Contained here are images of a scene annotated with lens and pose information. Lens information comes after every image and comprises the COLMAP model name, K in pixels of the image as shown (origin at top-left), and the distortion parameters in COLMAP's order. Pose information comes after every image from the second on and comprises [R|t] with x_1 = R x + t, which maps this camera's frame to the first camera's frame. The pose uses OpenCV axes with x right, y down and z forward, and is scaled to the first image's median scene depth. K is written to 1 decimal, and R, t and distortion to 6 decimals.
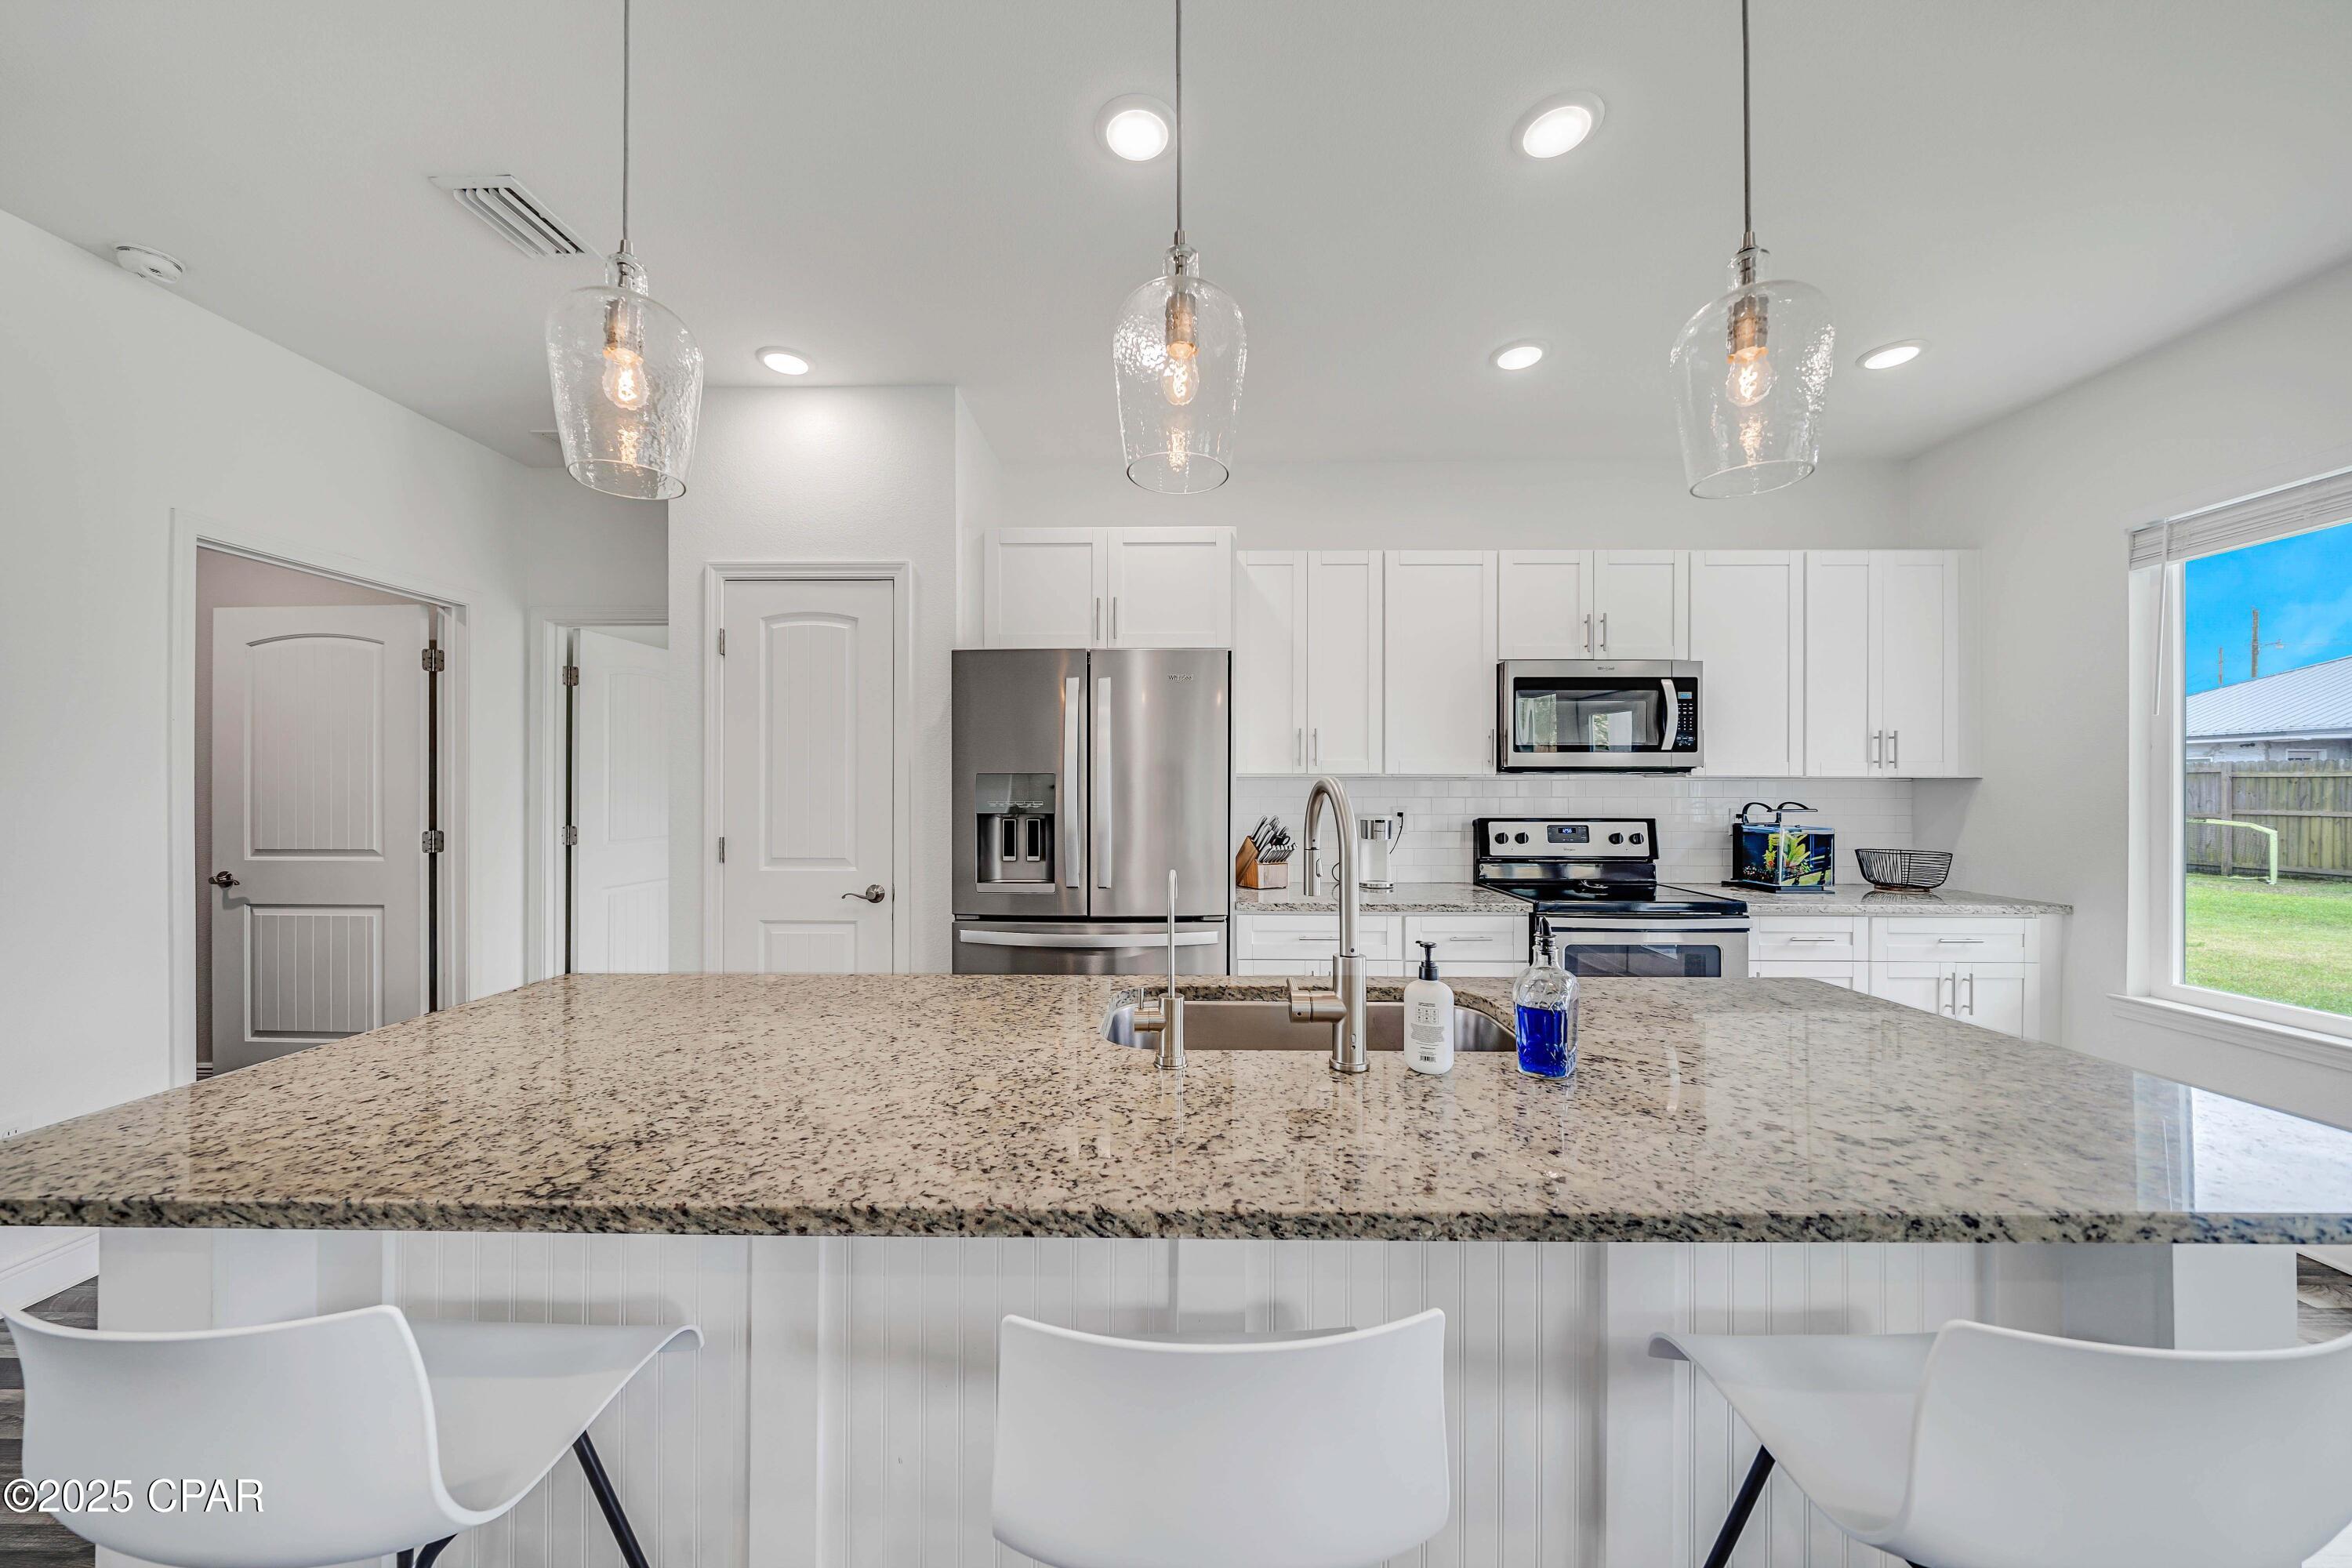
lens RADIAL K [[810.2, 0, 1161.4], [0, 810.2, 786.8], [0, 0, 1]] dist [-0.003104, -0.000413]
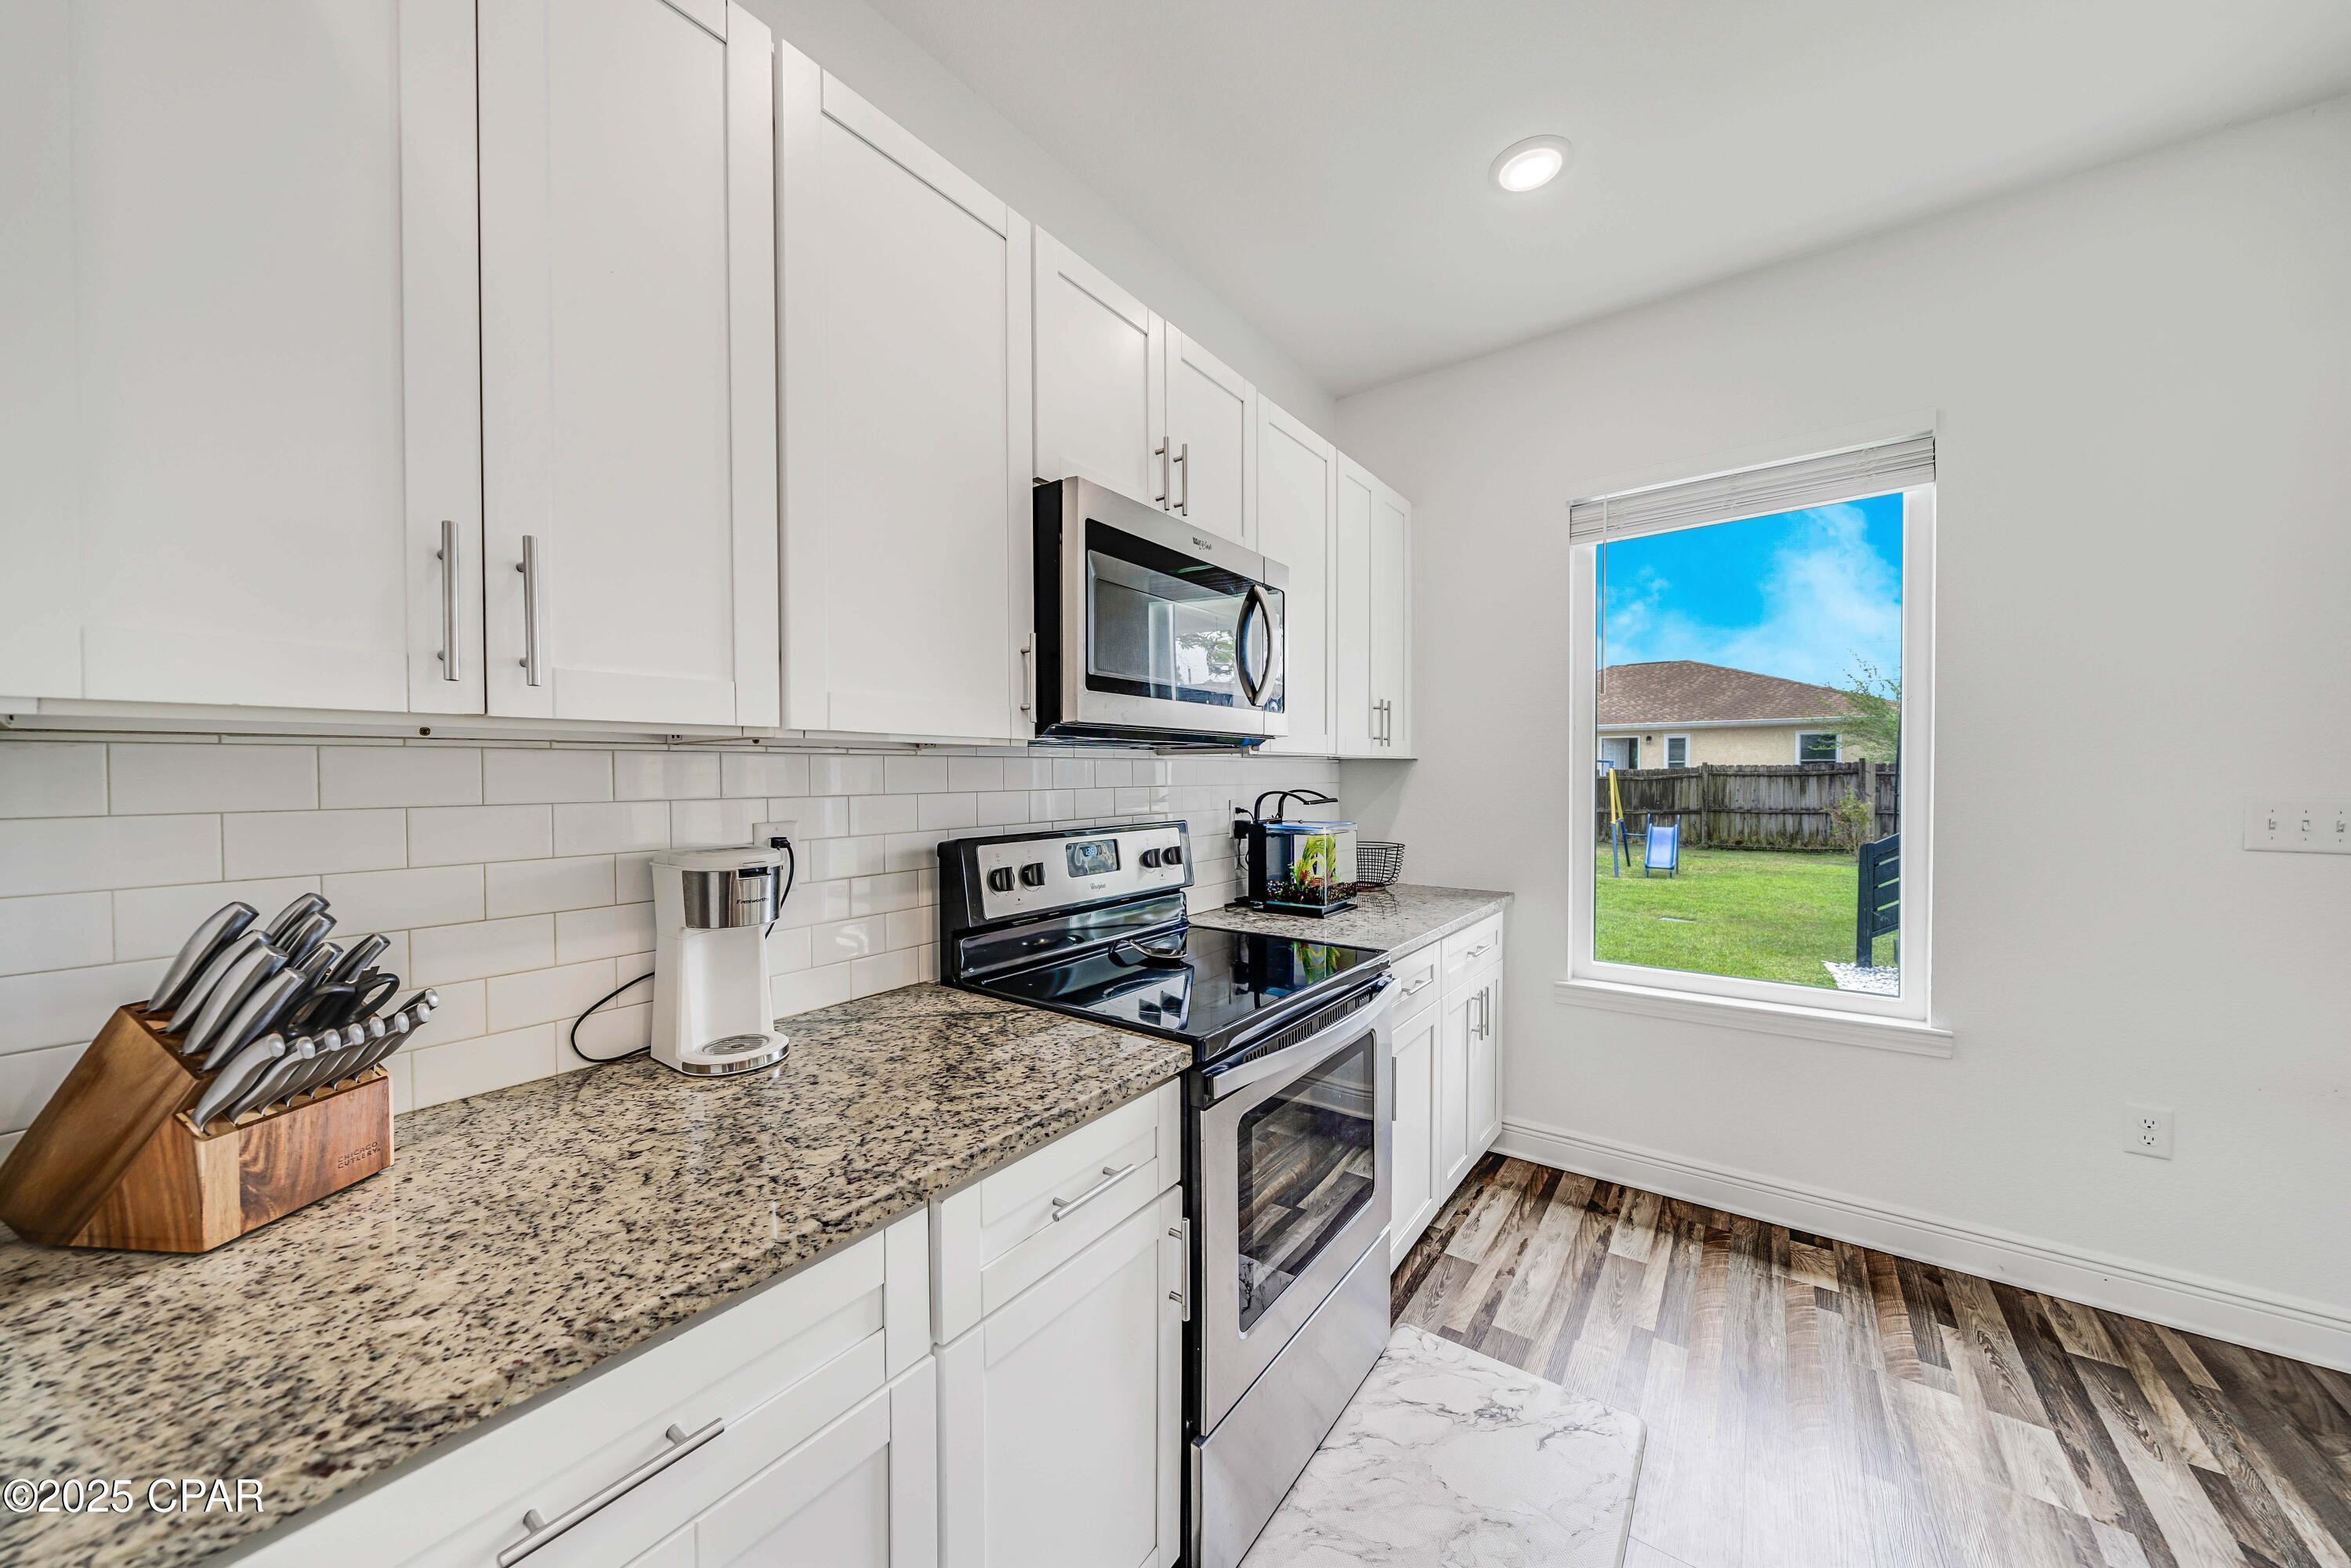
lens RADIAL K [[809.9, 0, 1161.8], [0, 809.9, 789.7], [0, 0, 1]] dist [-0.003104, -0.000413]
pose [[0.583160, -0.019615, 0.812120, 0.099401], [0.005563, 0.999781, 0.020154, 0.002616], [-0.812338, -0.007235, 0.583142, 0.689000]]
